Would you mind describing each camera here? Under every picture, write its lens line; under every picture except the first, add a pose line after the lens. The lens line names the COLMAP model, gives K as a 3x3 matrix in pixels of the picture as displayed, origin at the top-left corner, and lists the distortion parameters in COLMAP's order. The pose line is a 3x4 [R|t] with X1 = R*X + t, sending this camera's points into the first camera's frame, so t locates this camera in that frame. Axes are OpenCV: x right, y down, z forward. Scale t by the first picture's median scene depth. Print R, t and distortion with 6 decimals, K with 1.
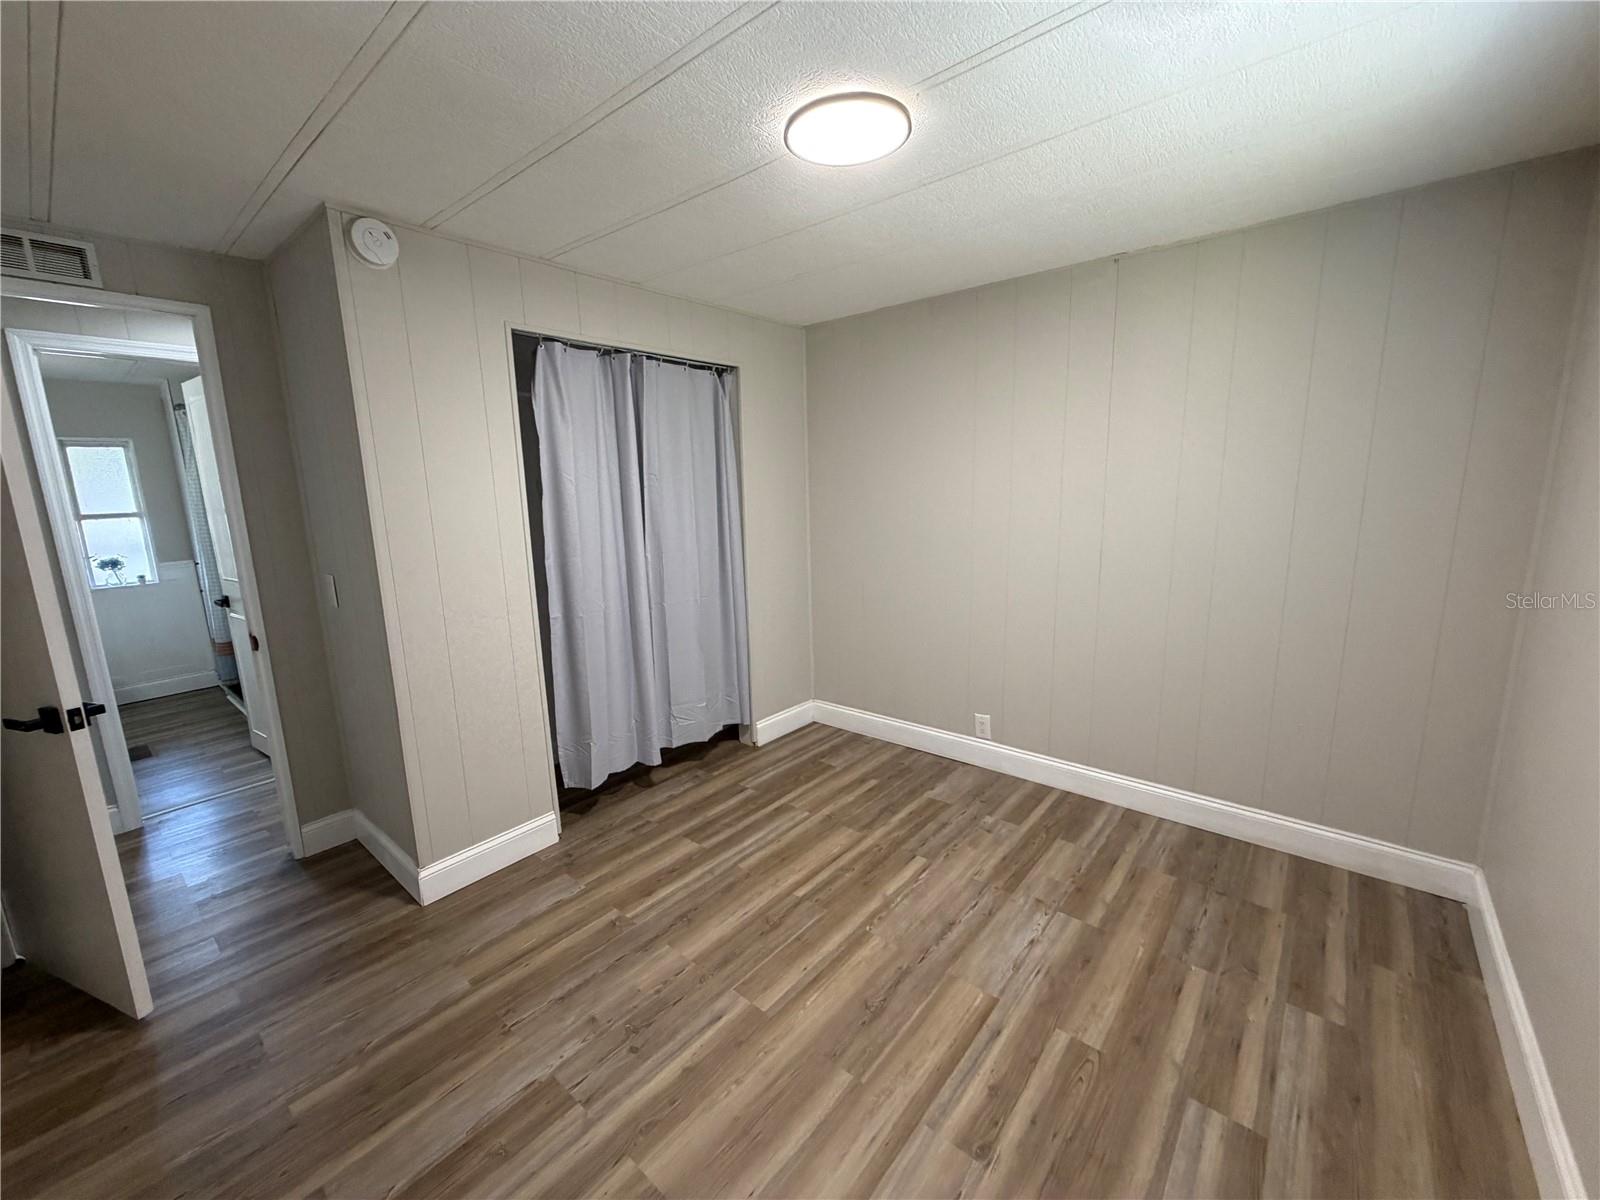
lens RADIAL K [[638.9, 0, 799.3], [0, 638.9, 603.1], [0, 0, 1]] dist [0.000504, 0.000216]
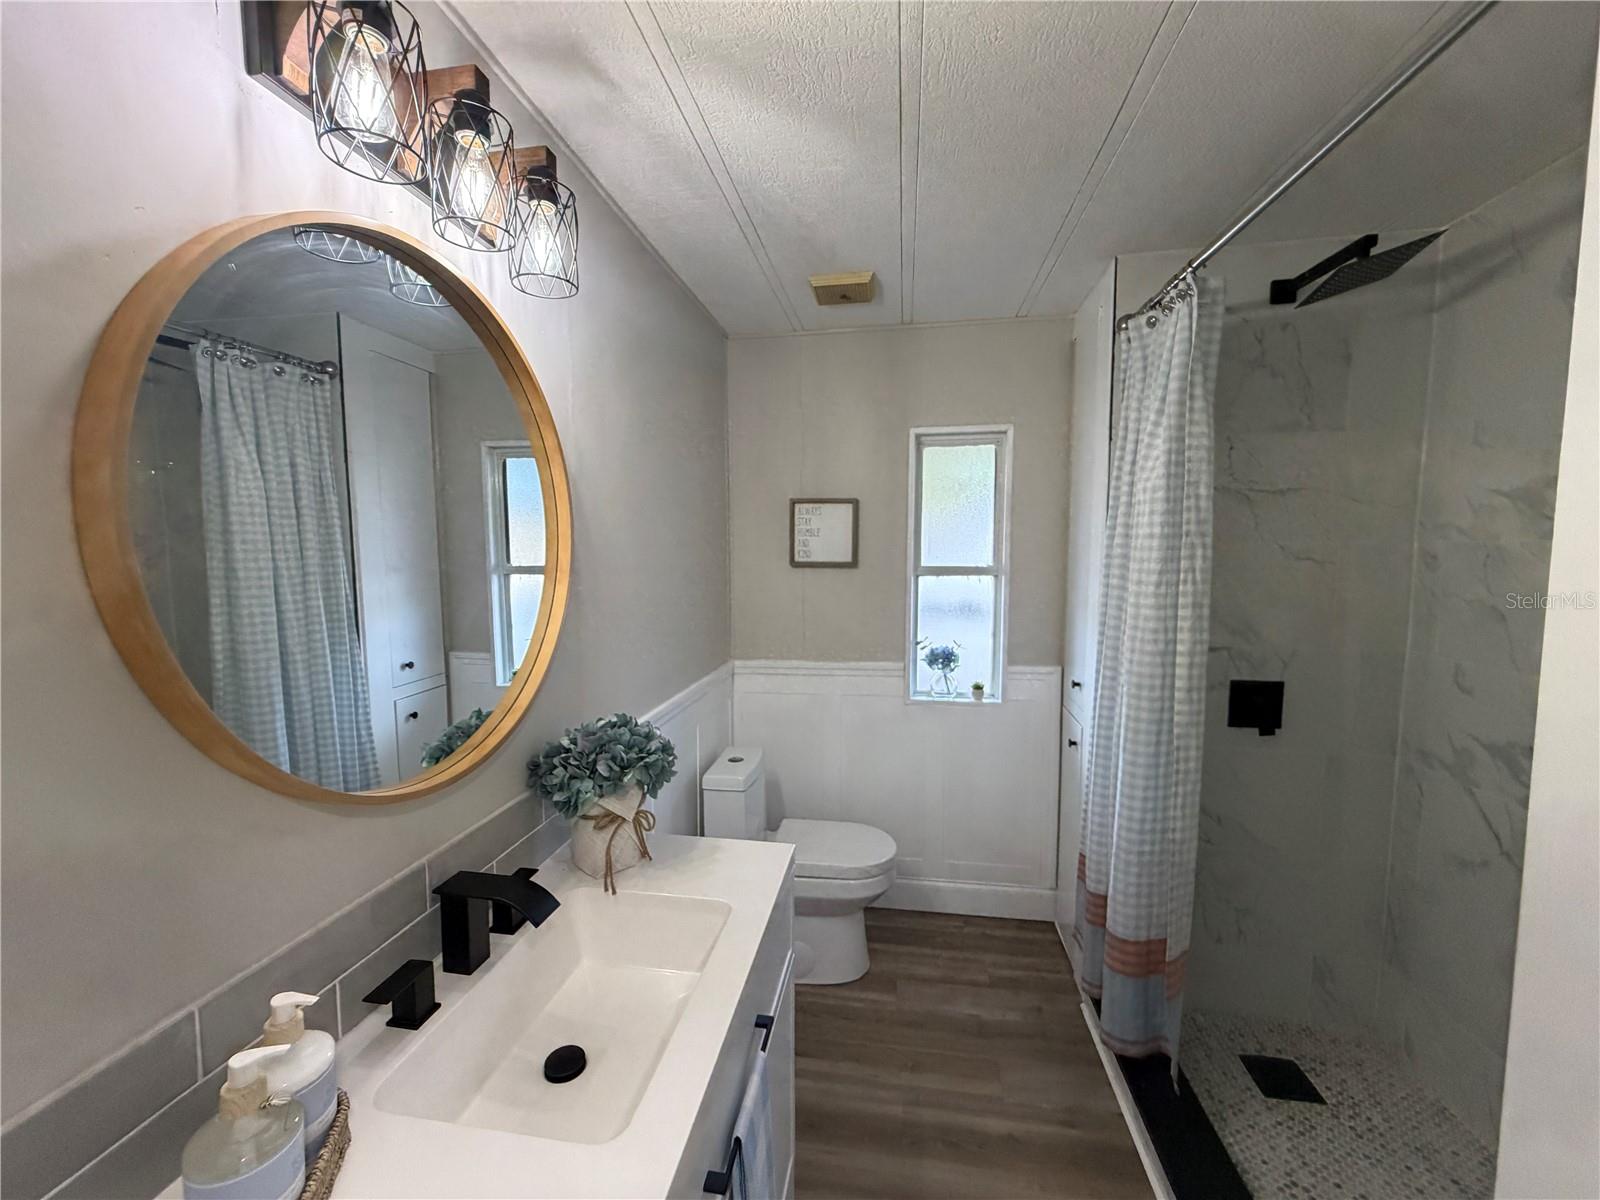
lens RADIAL K [[638.9, 0, 800.2], [0, 638.9, 603.6], [0, 0, 1]] dist [0.000504, 0.000216]
pose [[0.513200, 0.096214, -0.852859, -0.675039], [-0.163397, 0.986475, 0.012965, -0.094040], [0.842572, 0.132701, 0.521980, 0.603952]]
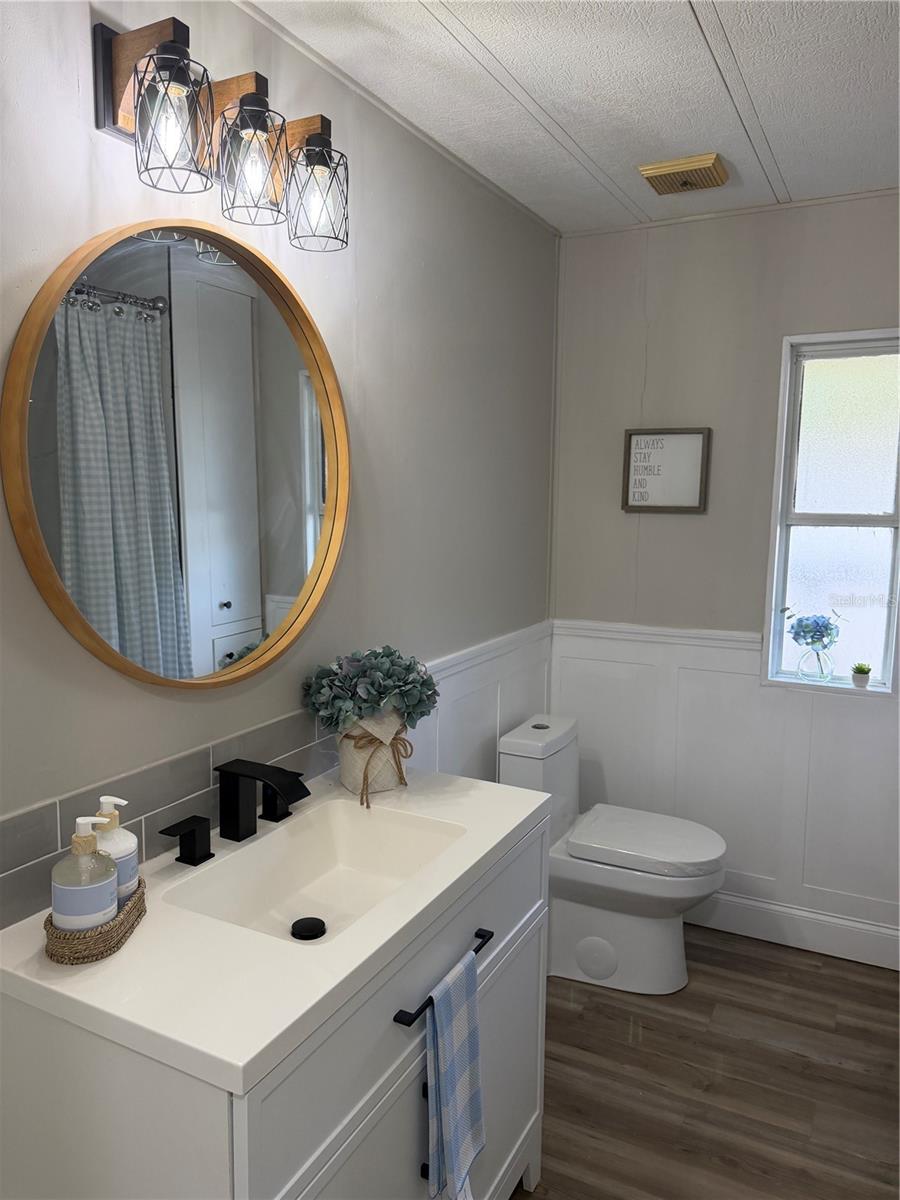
lens RADIAL K [[842.6, 0, 452.7], [0, 842.6, 601.9], [0, 0, 1]] dist [0.064507, -0.085399]
pose [[0.224278, 0.155053, -0.962111, -0.580201], [-0.188029, 0.975595, 0.113395, -0.098797], [0.956214, 0.155473, 0.247959, 0.619688]]
